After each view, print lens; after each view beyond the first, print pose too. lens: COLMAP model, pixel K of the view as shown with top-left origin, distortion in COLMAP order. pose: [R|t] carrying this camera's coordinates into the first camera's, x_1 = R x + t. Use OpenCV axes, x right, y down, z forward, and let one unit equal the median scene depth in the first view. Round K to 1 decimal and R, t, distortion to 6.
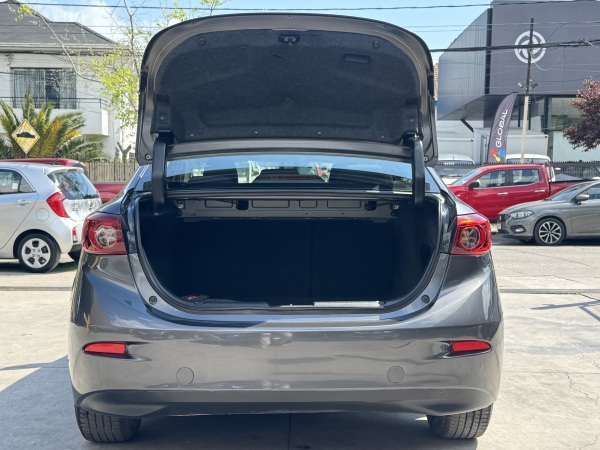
lens RADIAL K [[798.3, 0, 308.9], [0, 798.3, 223.9], [0, 0, 1]] dist [0.009760, -0.058560]
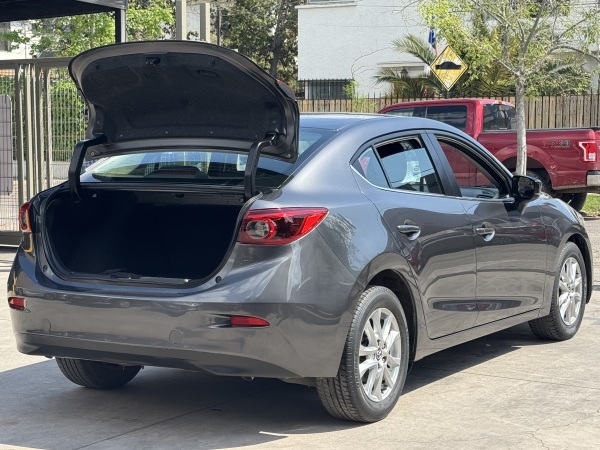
lens RADIAL K [[1232.3, 0, 300.0], [0, 1232.3, 225.0], [0, 0, 1]] dist [0.057131, 0.416811]
pose [[0.836329, 0.031069, -0.547347, 1.093366], [-0.008634, 0.999015, 0.043514, -0.059625], [0.548160, -0.031667, 0.835774, -0.411622]]
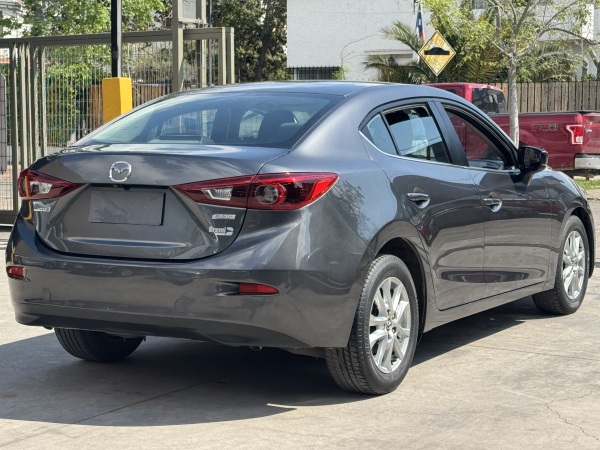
lens RADIAL K [[1197.8, 0, 300.0], [0, 1197.8, 225.0], [0, 0, 1]] dist [0.085627, 0.179329]
pose [[0.842939, 0.037096, -0.536729, 1.015897], [-0.010000, 0.998528, 0.053307, -0.025914], [0.537917, -0.039567, 0.842069, -0.349658]]
